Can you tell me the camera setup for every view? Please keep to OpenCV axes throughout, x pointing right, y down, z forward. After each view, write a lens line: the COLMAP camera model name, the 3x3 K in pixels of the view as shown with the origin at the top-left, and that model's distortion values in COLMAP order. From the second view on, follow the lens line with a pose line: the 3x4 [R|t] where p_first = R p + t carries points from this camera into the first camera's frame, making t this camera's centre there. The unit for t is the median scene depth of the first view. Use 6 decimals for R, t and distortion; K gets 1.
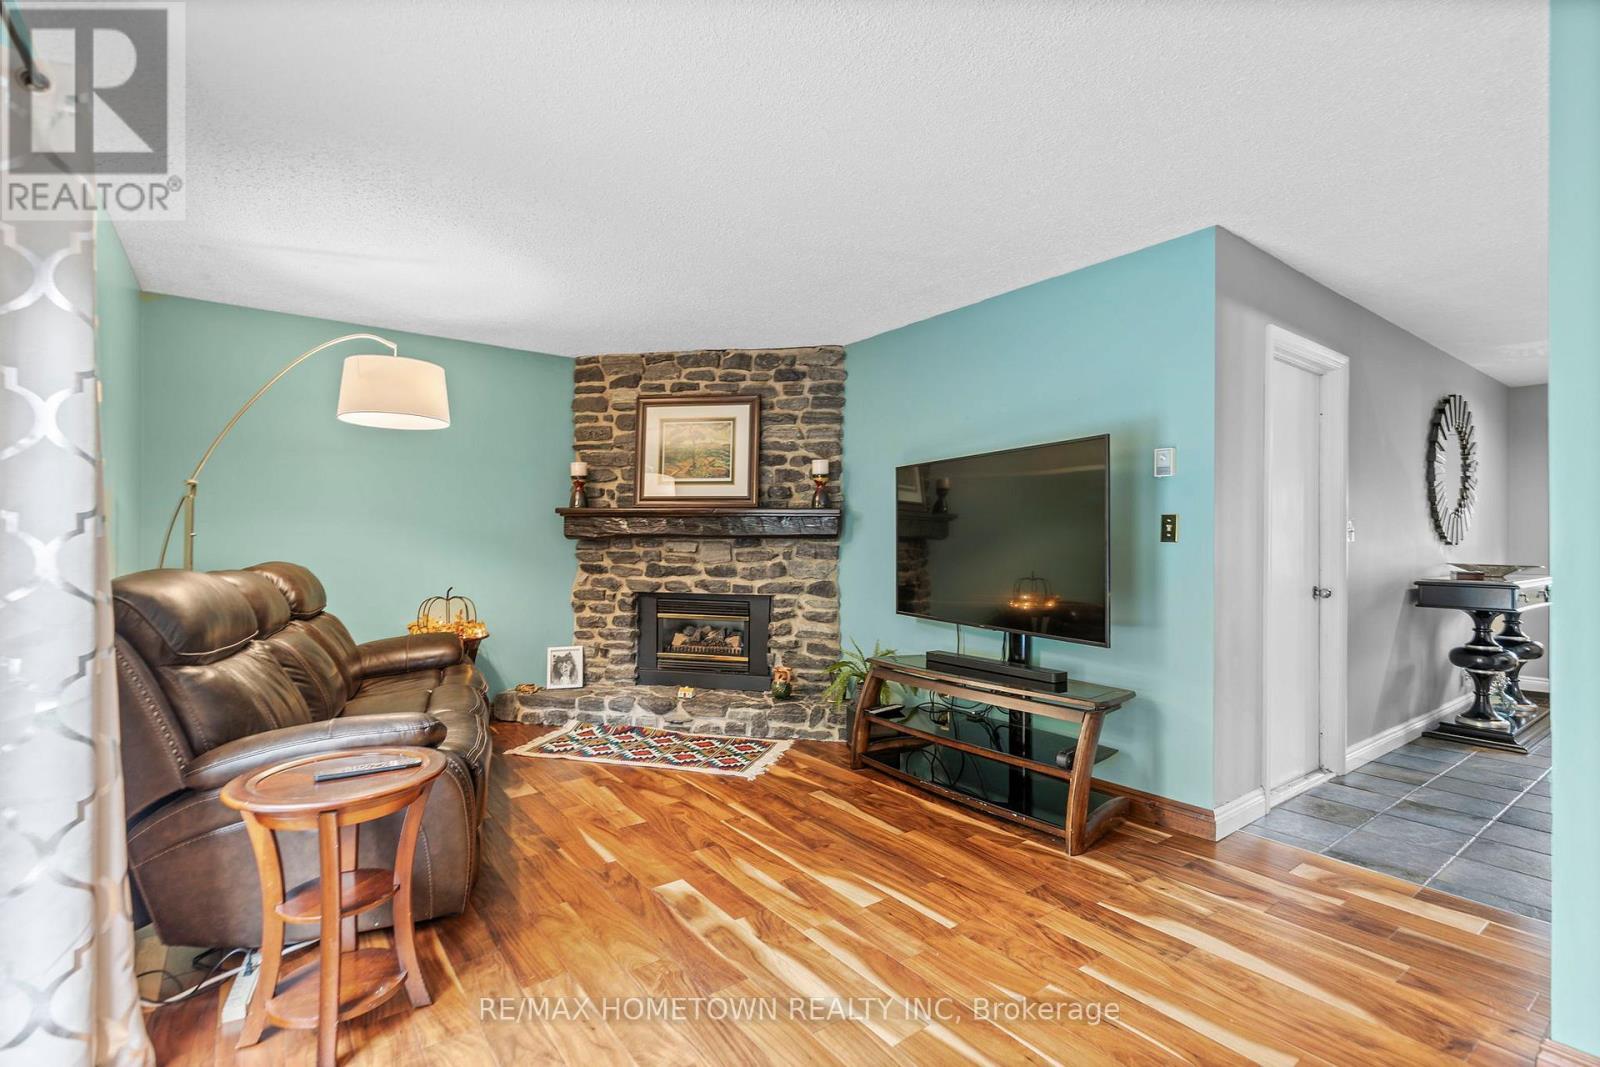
lens RADIAL K [[727.5, 0, 796.9], [0, 727.5, 524.9], [0, 0, 1]] dist [0.011135, -0.000723]
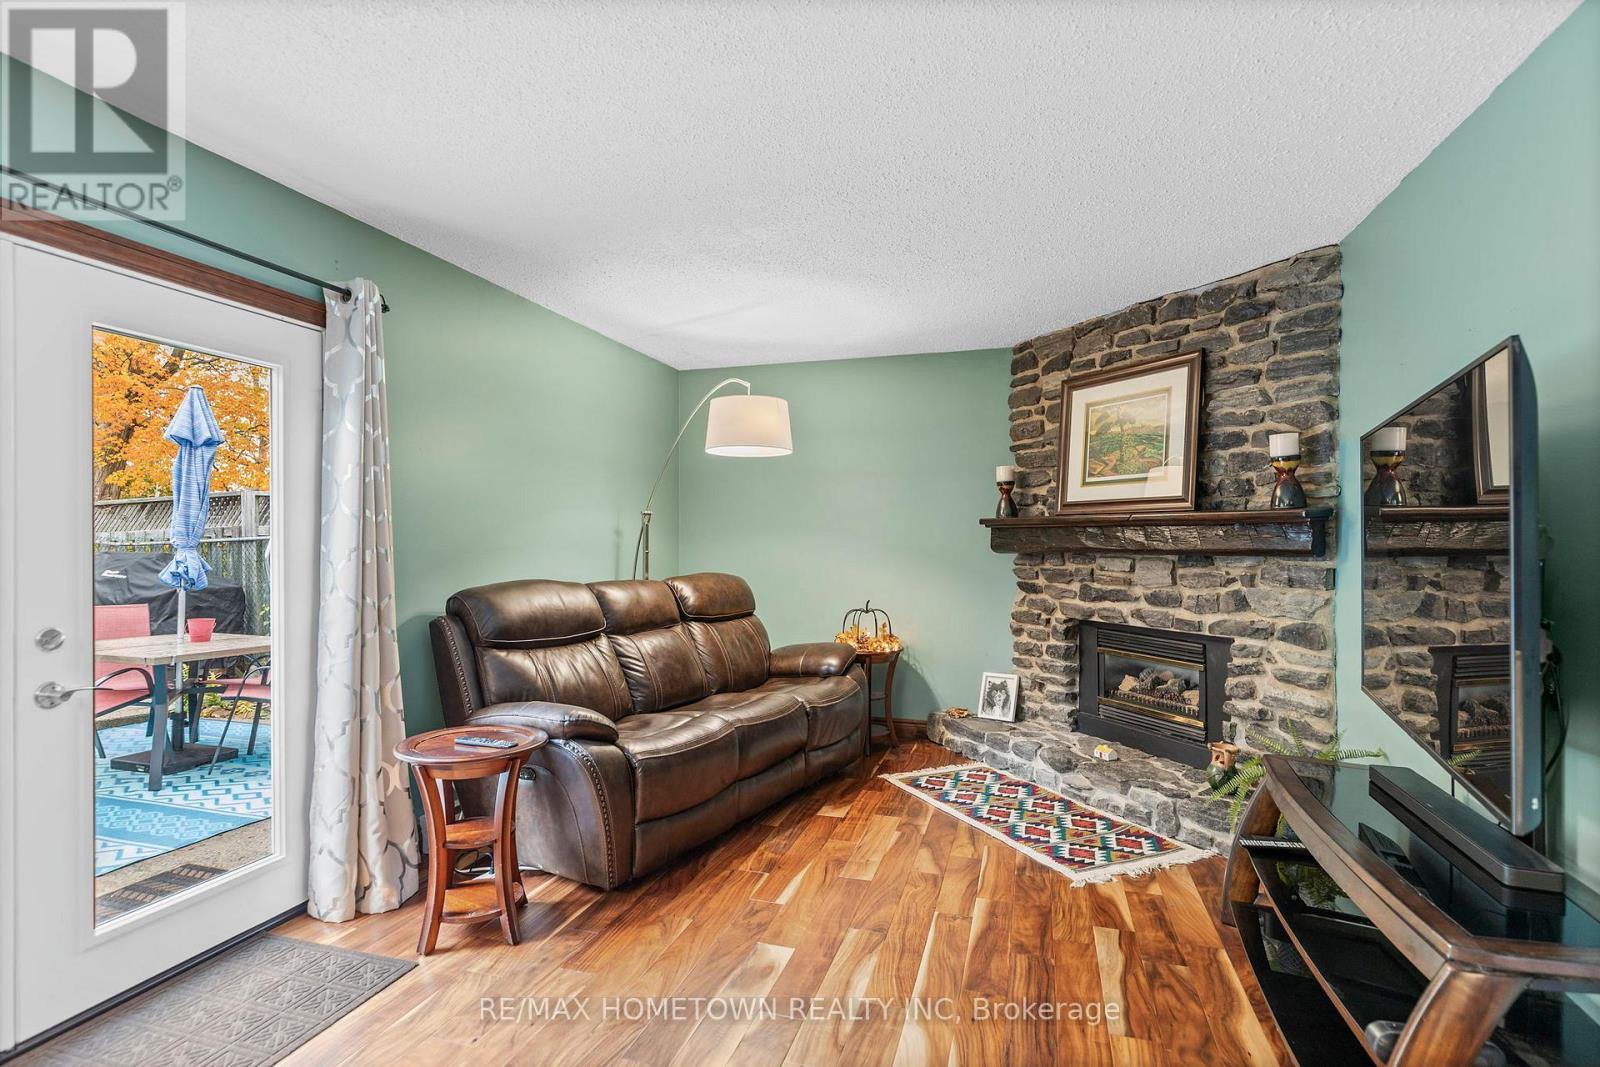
lens RADIAL K [[797.3, 0, 795.3], [0, 797.3, 529.0], [0, 0, 1]] dist [0.001593, -0.000509]
pose [[0.591928, -0.015898, -0.805834, 0.331532], [0.021008, 0.999770, -0.004292, -0.011236], [0.805717, -0.014388, 0.592126, 0.226560]]
